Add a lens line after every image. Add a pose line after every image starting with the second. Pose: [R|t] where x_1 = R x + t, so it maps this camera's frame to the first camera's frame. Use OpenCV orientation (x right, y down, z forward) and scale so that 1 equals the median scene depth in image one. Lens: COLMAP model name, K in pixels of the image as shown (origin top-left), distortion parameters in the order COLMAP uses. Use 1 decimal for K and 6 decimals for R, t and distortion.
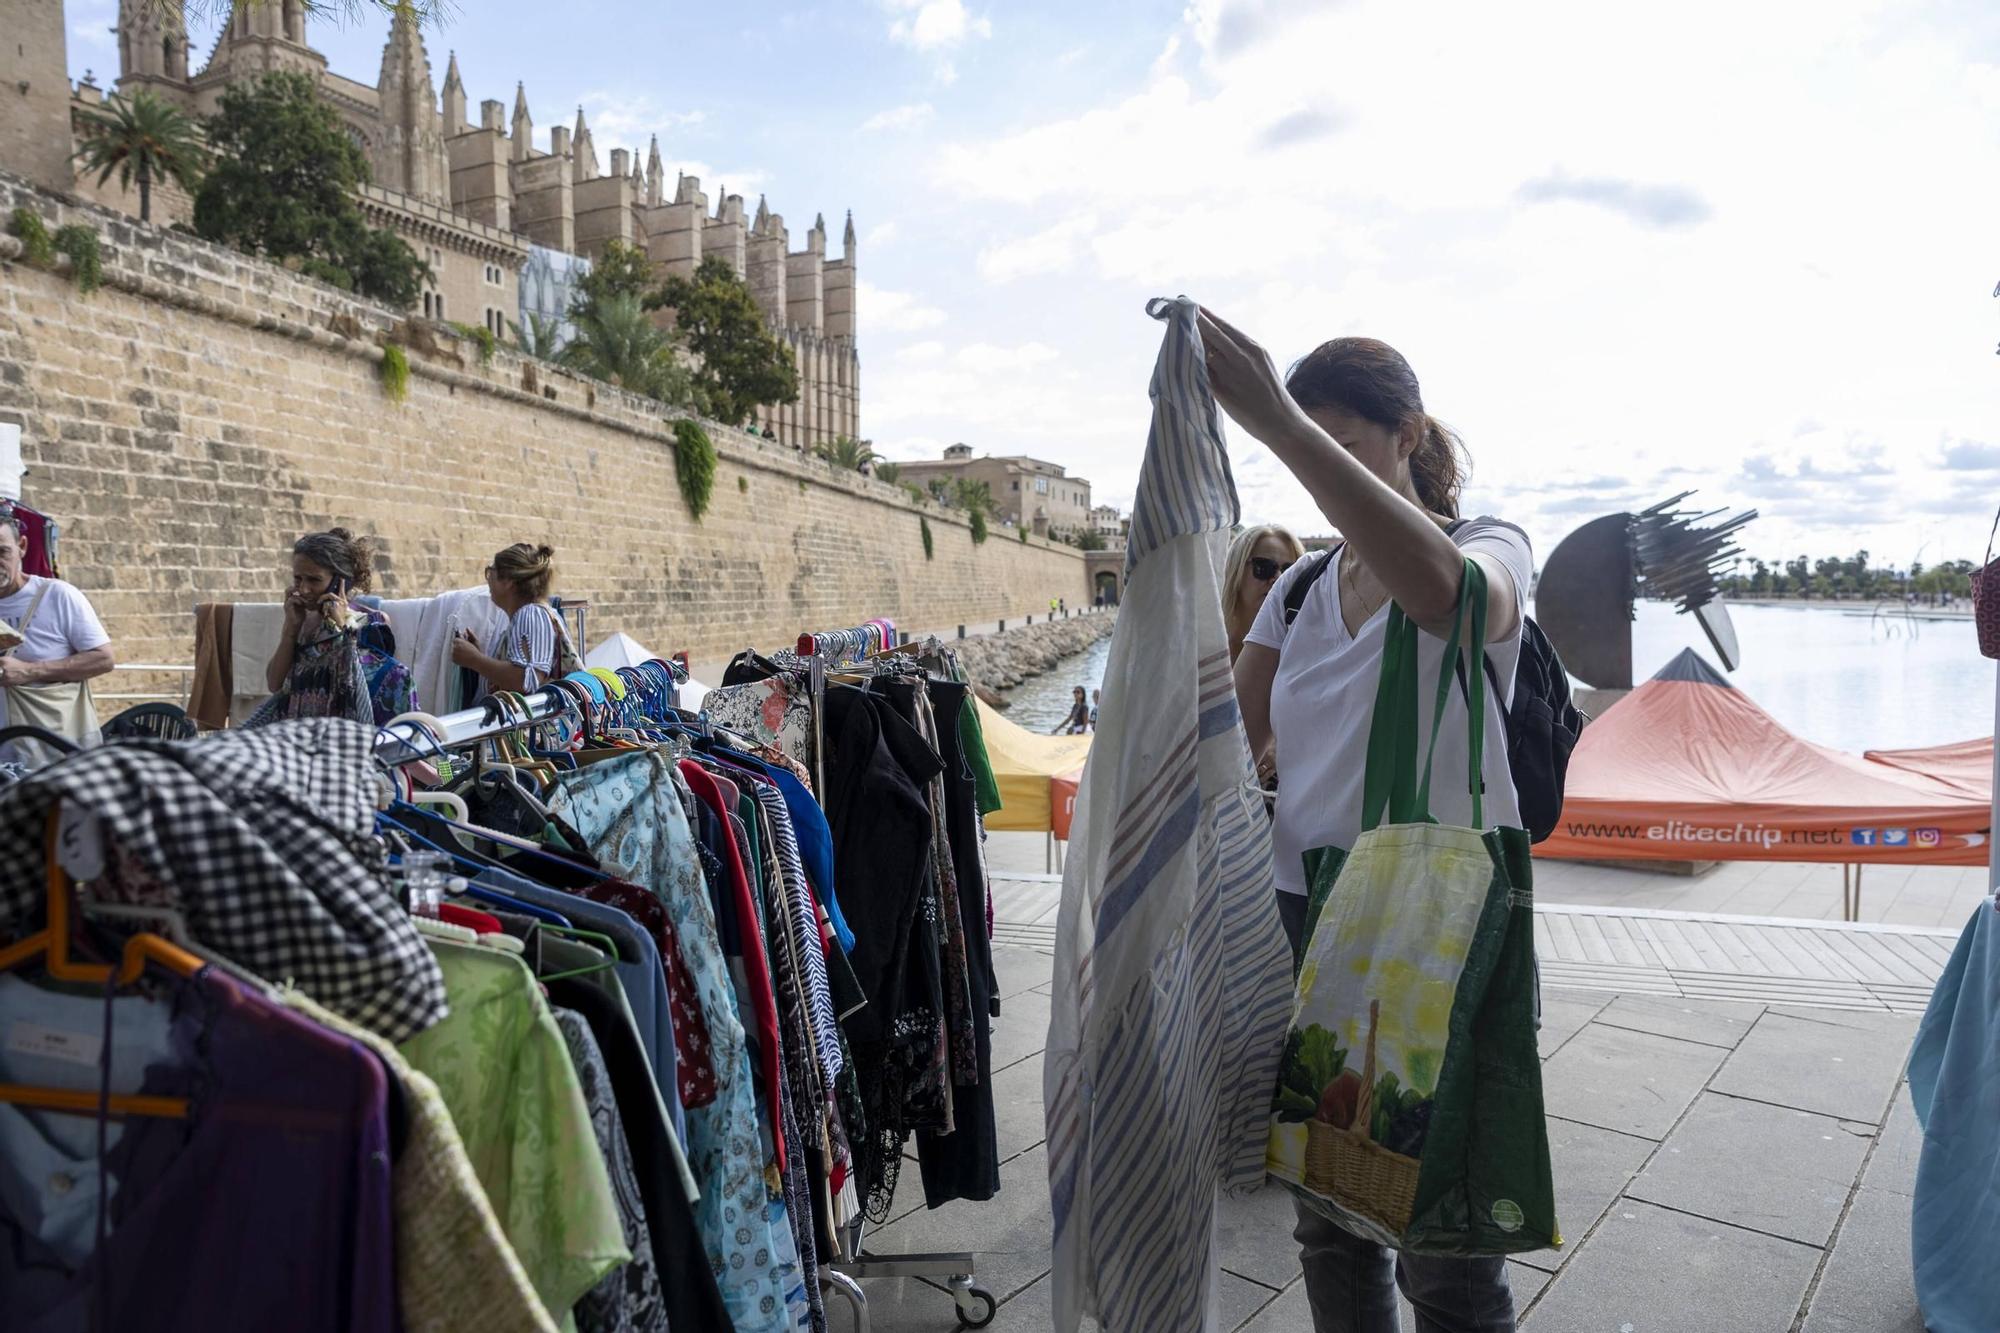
lens RADIAL K [[1323.8, 0, 988.7], [0, 1323.8, 659.7], [0, 0, 1]] dist [-0.002490, 0.007187]
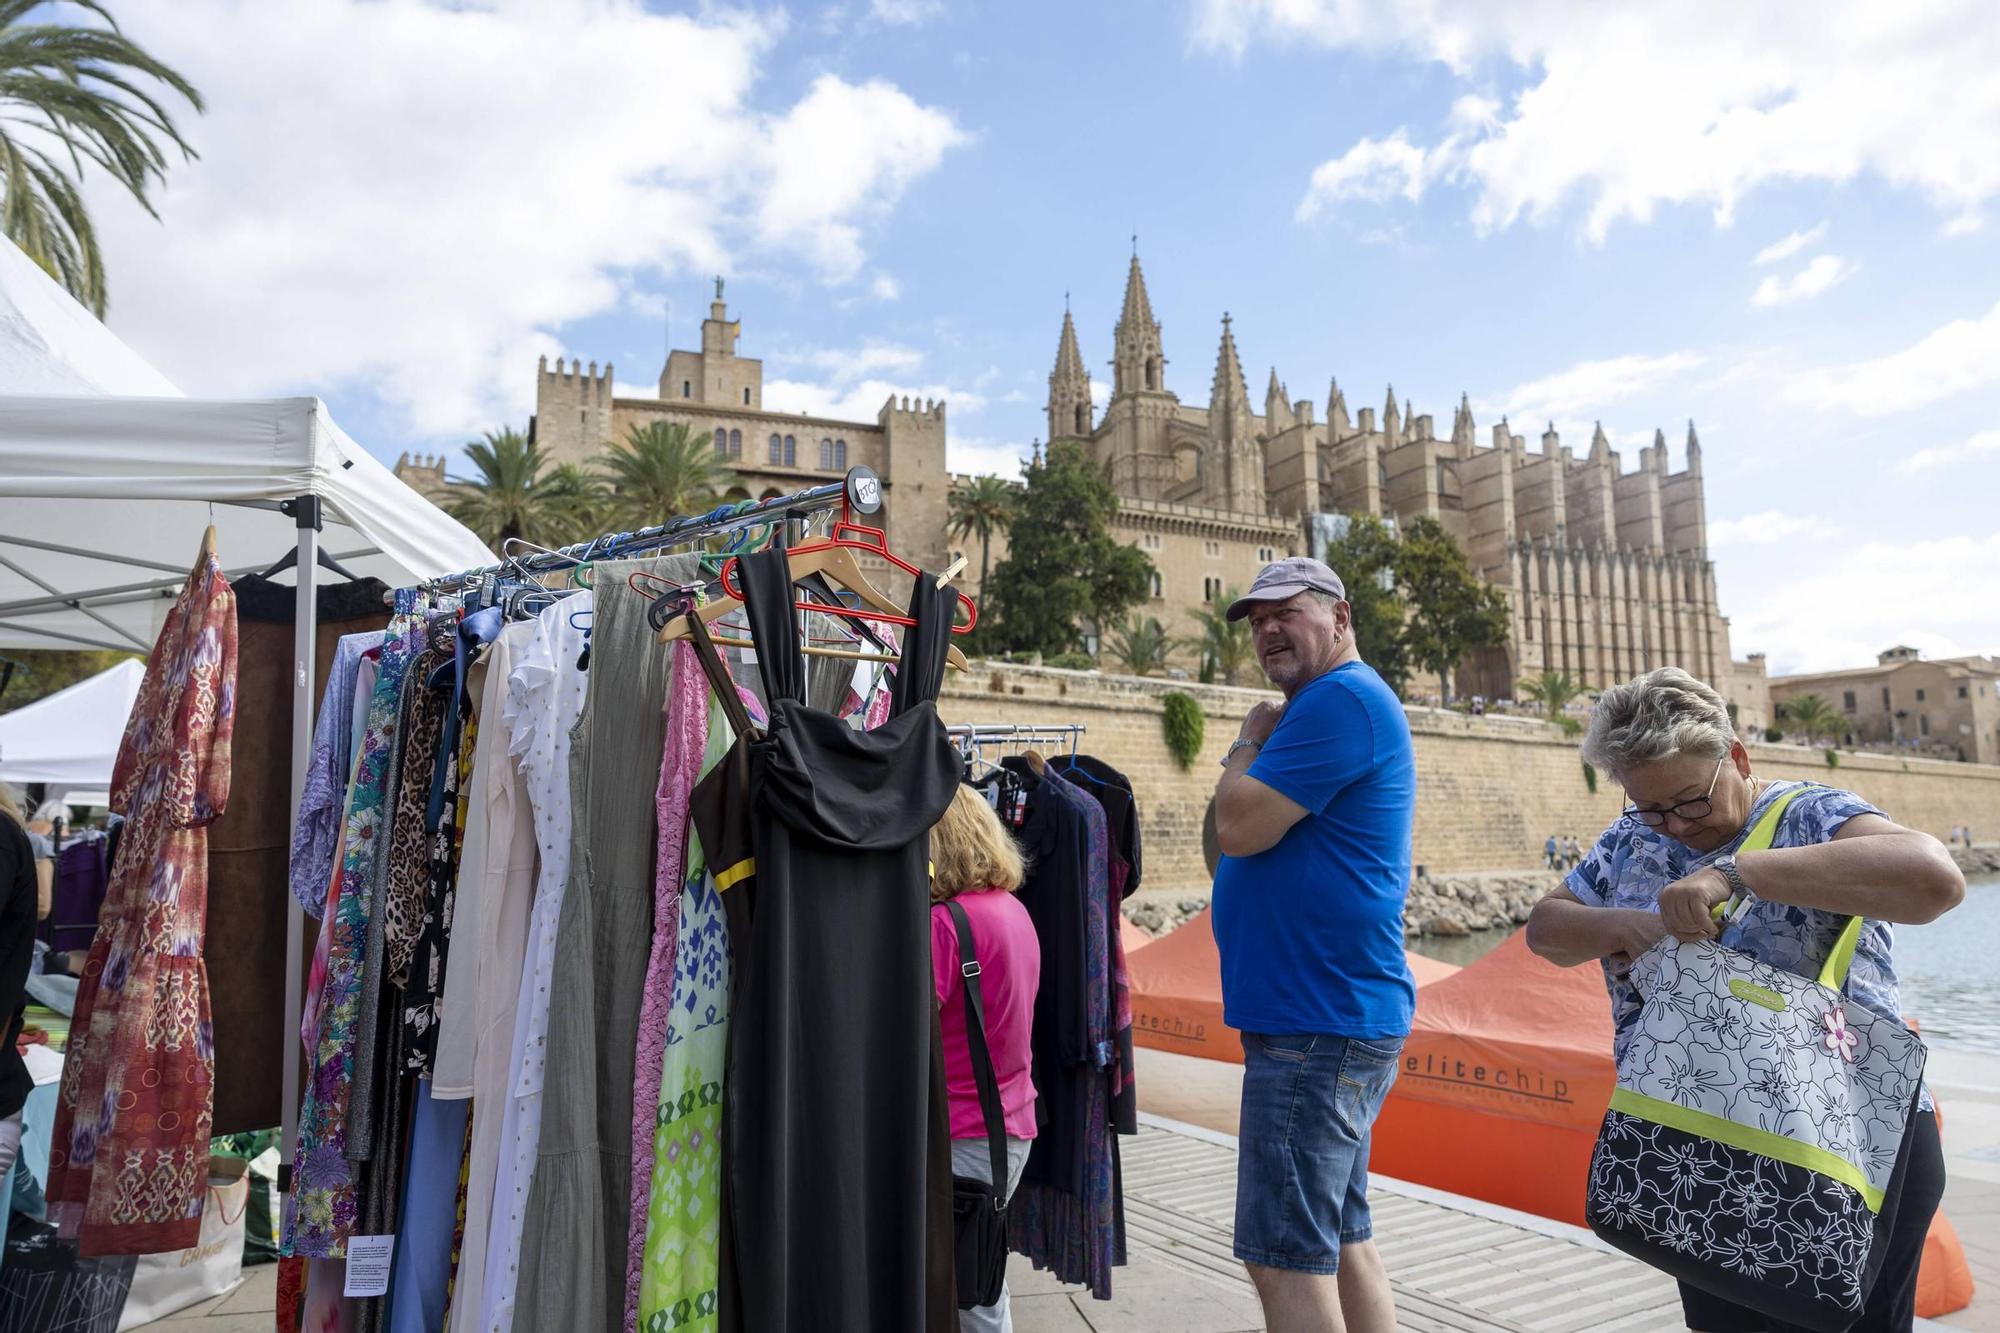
lens RADIAL K [[1338.3, 0, 1000.0], [0, 1338.3, 666.5], [0, 0, 1]] dist [-0.050407, 0.082190]
pose [[0.772847, -0.079963, -0.629534, 0.426633], [-0.026815, 0.987028, -0.158292, 0.001021], [0.634025, 0.139217, 0.760678, -0.082940]]
